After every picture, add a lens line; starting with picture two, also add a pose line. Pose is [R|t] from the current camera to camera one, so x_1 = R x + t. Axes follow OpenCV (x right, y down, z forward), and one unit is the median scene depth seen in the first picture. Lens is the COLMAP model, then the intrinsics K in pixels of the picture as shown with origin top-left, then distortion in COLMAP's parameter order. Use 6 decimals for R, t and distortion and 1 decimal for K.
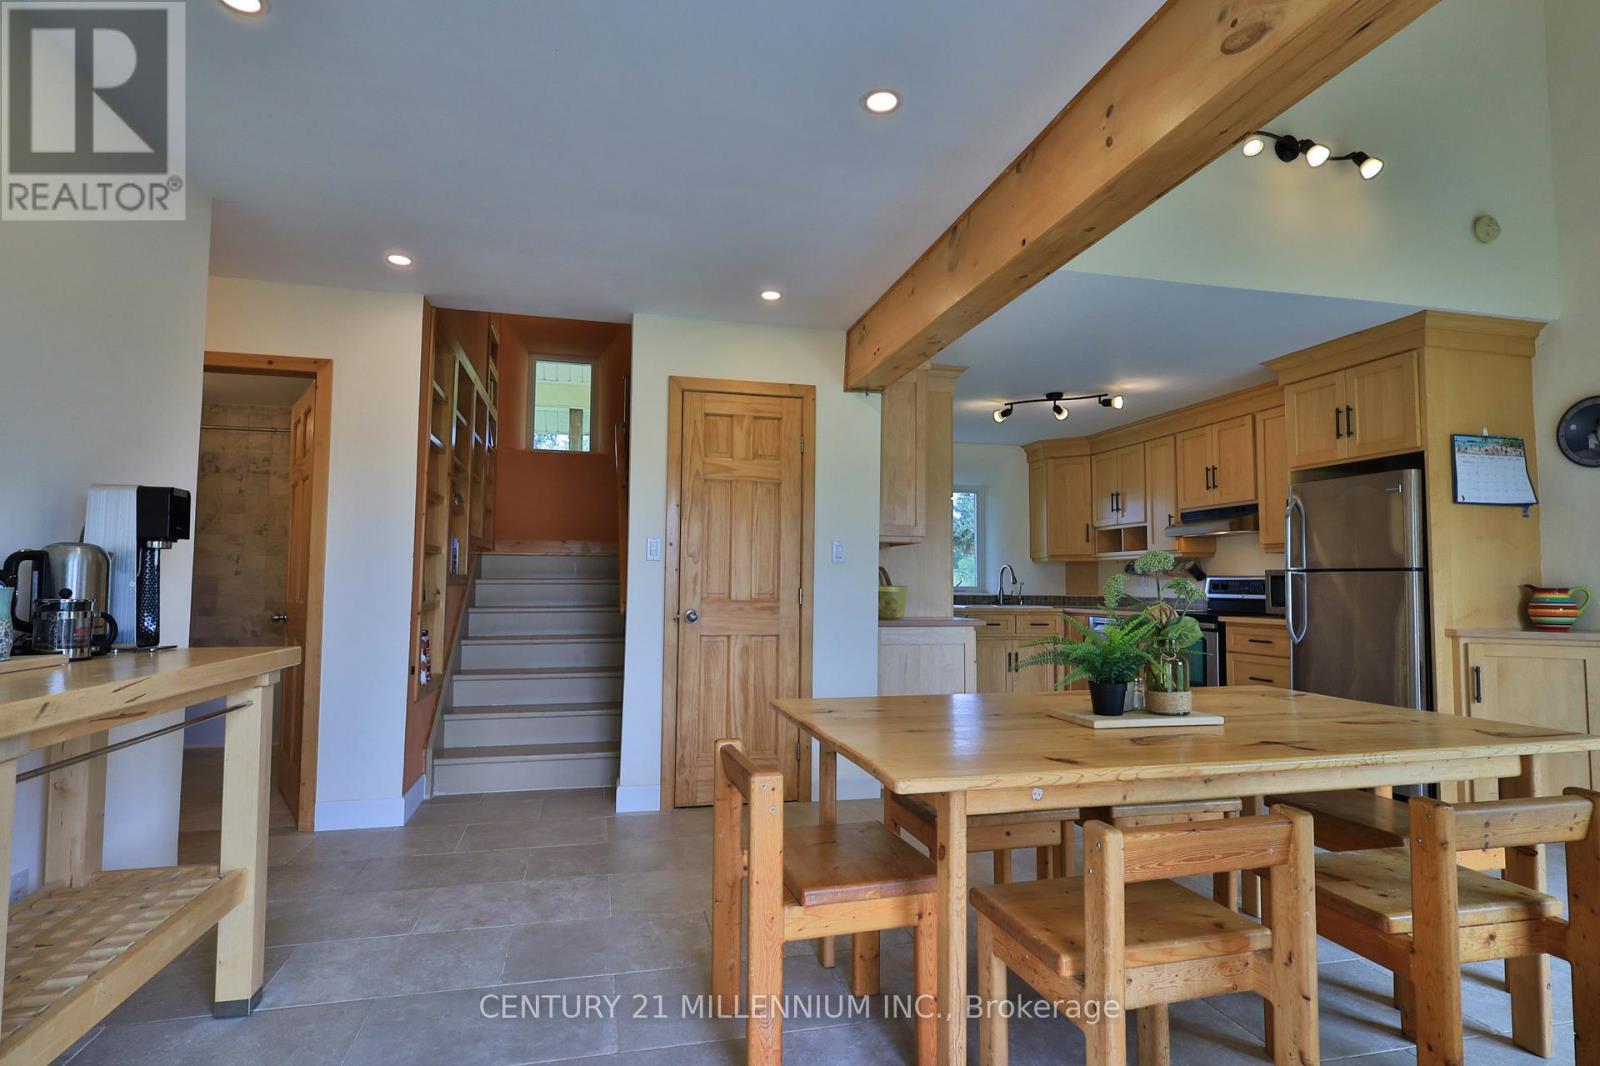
lens RADIAL K [[830.3, 0, 803.3], [0, 830.3, 533.8], [0, 0, 1]] dist [-0.000071, 0.000703]
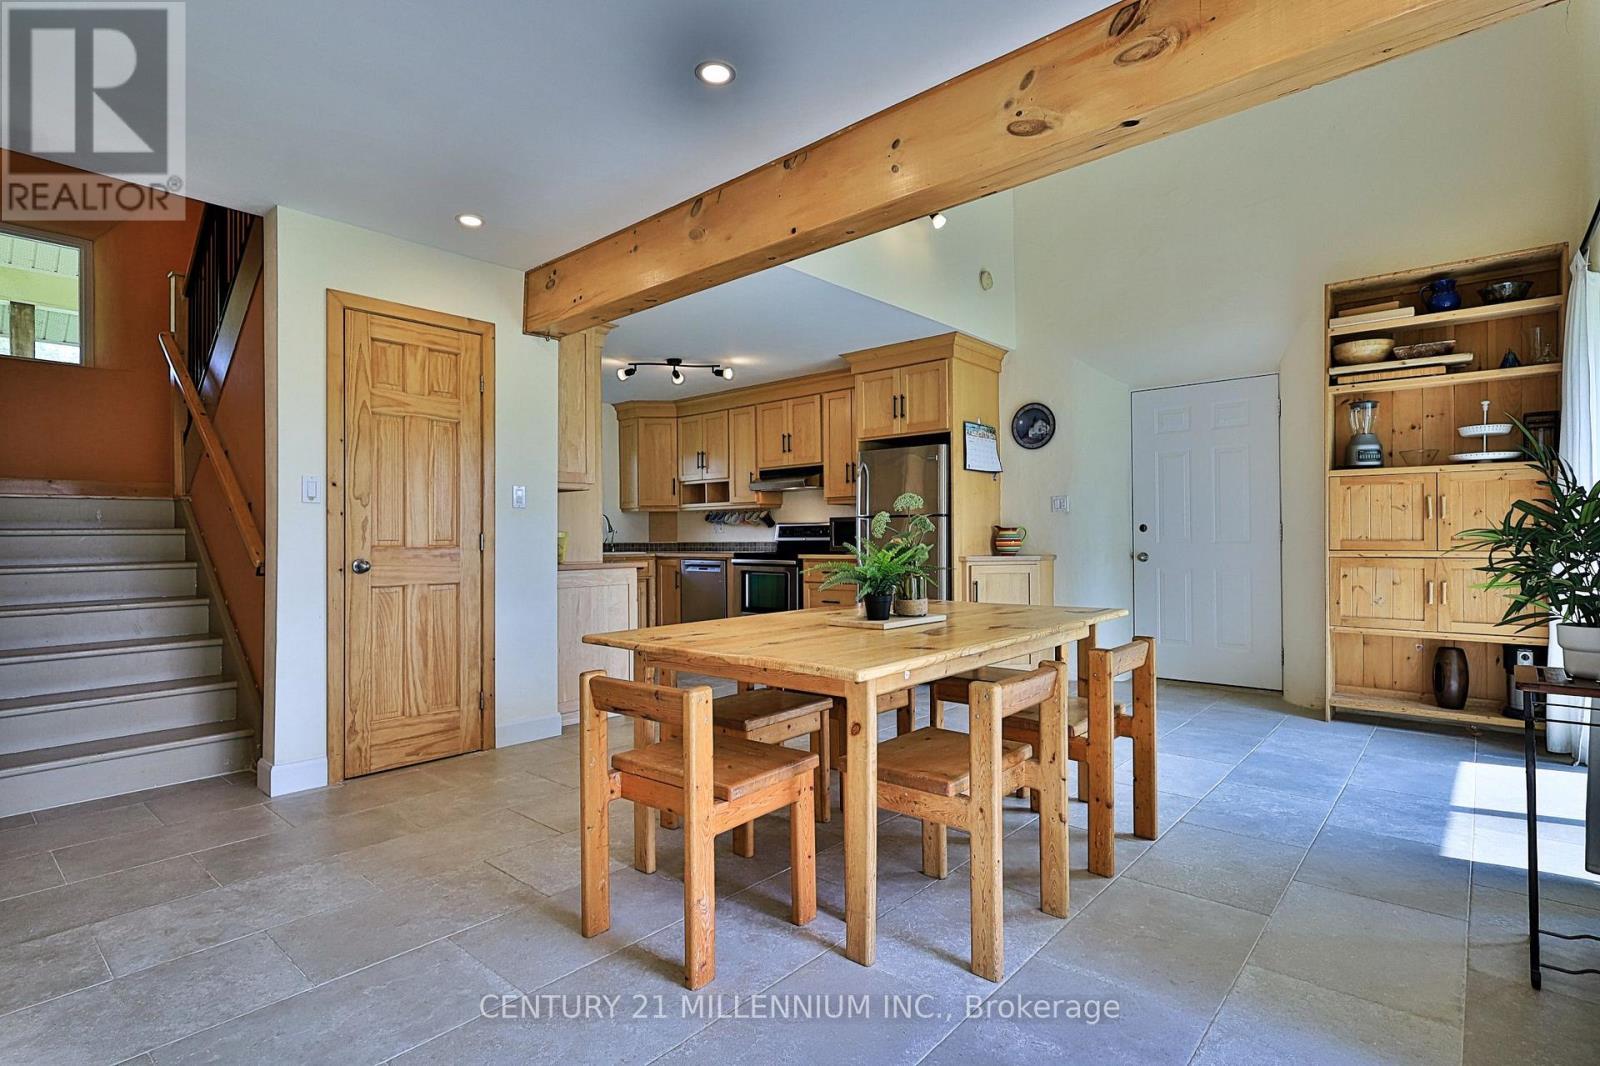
lens RADIAL K [[784.5, 0, 803.5], [0, 784.5, 533.0], [0, 0, 1]] dist [0.001861, 0.000364]
pose [[0.820591, -0.010482, 0.571420, -0.215923], [-0.020449, 0.998653, 0.047685, 0.013385], [-0.571151, -0.050815, 0.819271, 0.036368]]
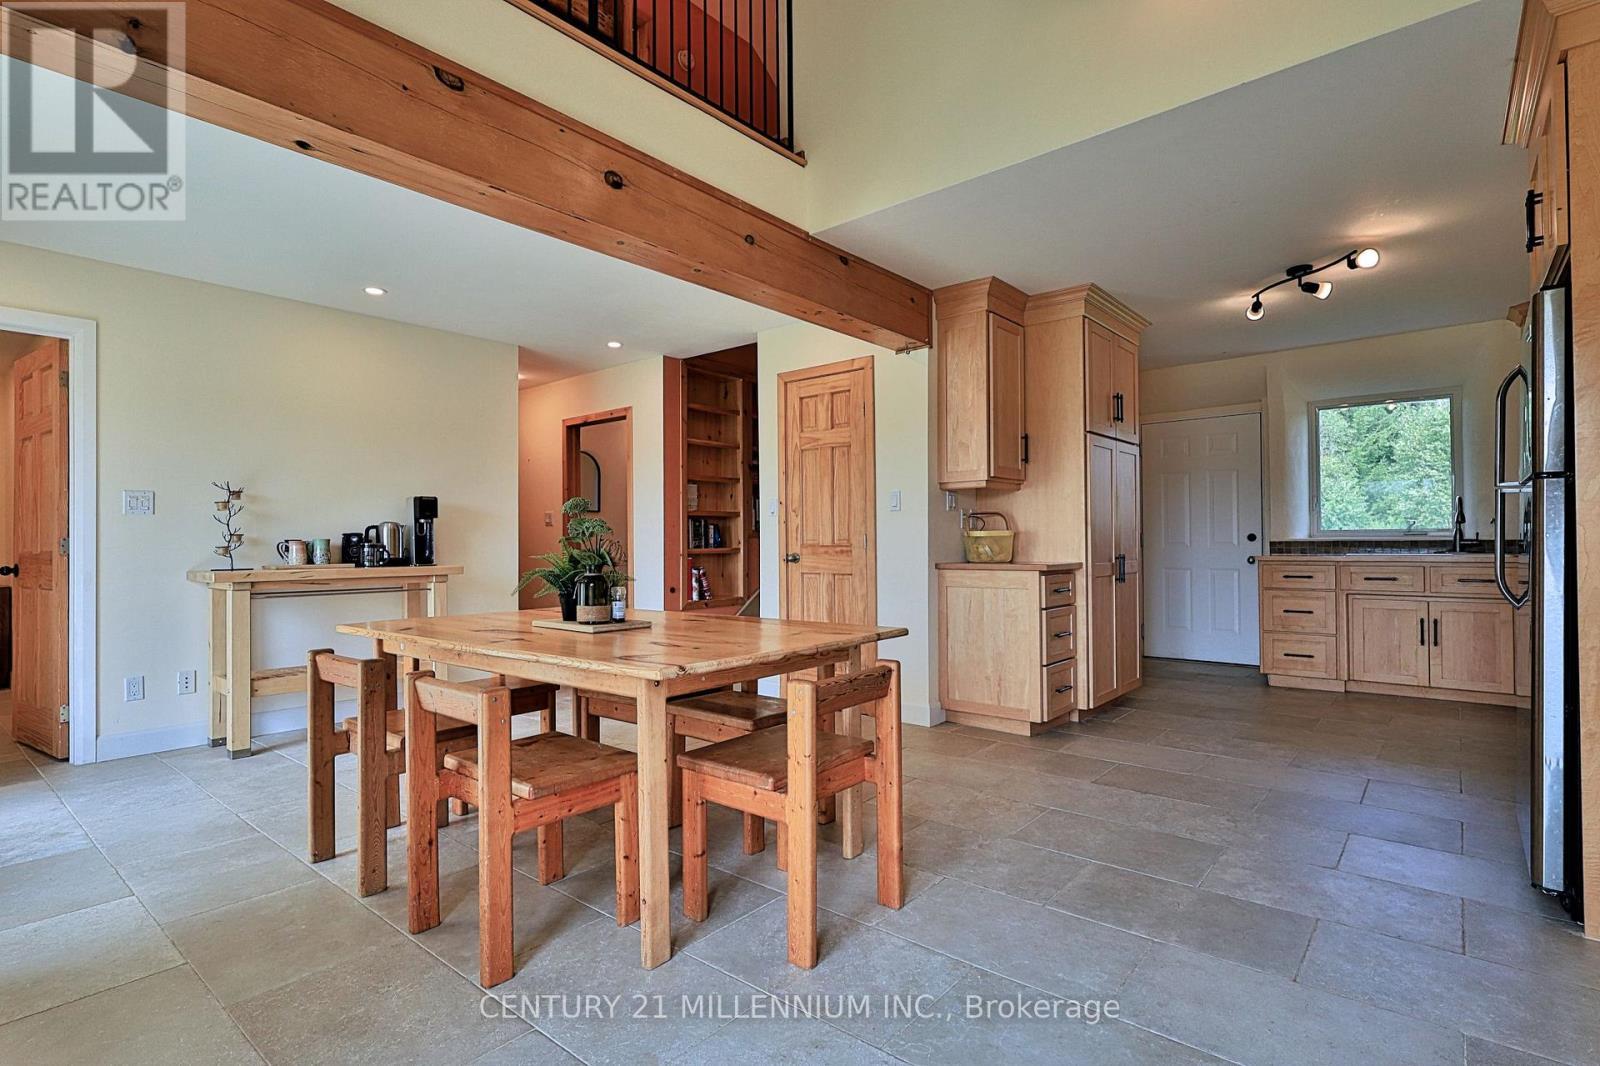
lens RADIAL K [[784.5, 0, 800.6], [0, 784.5, 535.2], [0, 0, 1]] dist [0.001861, 0.000364]
pose [[0.583911, -0.020157, -0.811568, 0.824224], [0.063135, 0.997791, 0.020642, 0.037889], [0.809359, -0.063292, 0.583894, 0.283831]]
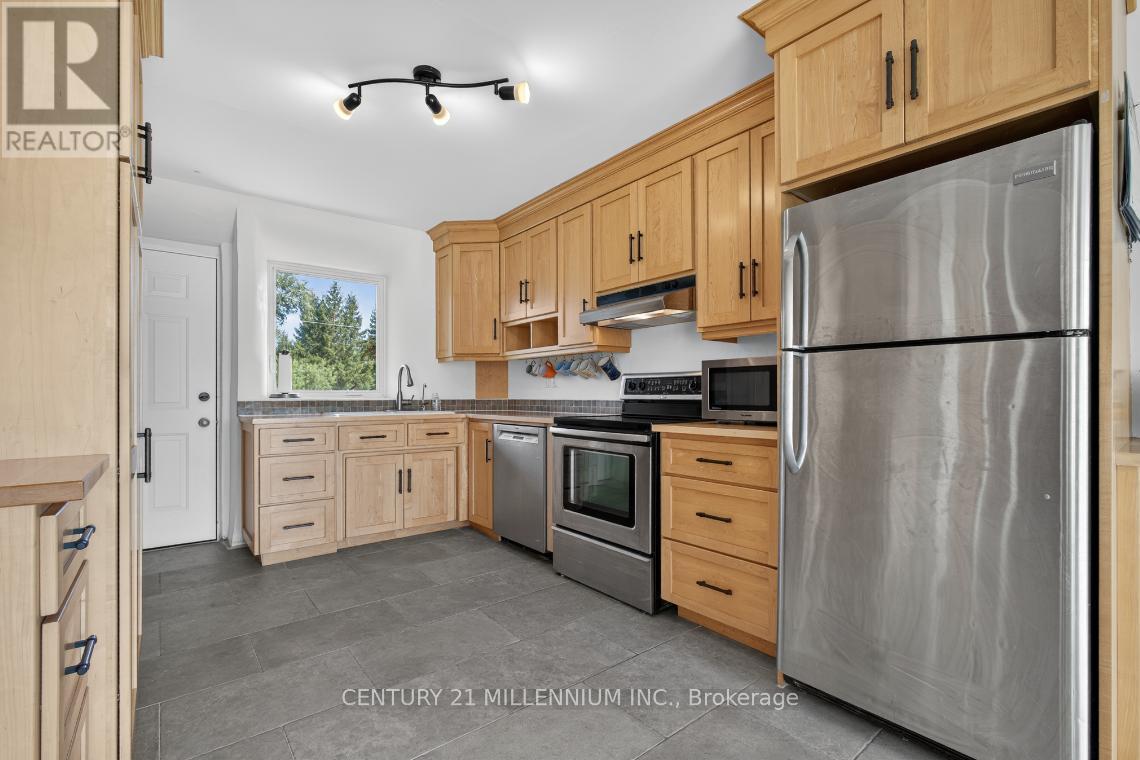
lens RADIAL K [[506.1, 0, 568.7], [0, 506.1, 391.4], [0, 0, 1]] dist [-0.001721, 0.000038]
pose [[0.909275, -0.006662, 0.416141, 0.324739], [-0.016352, 0.998528, 0.051715, 0.063285], [-0.415873, -0.053827, 0.907828, 0.814278]]
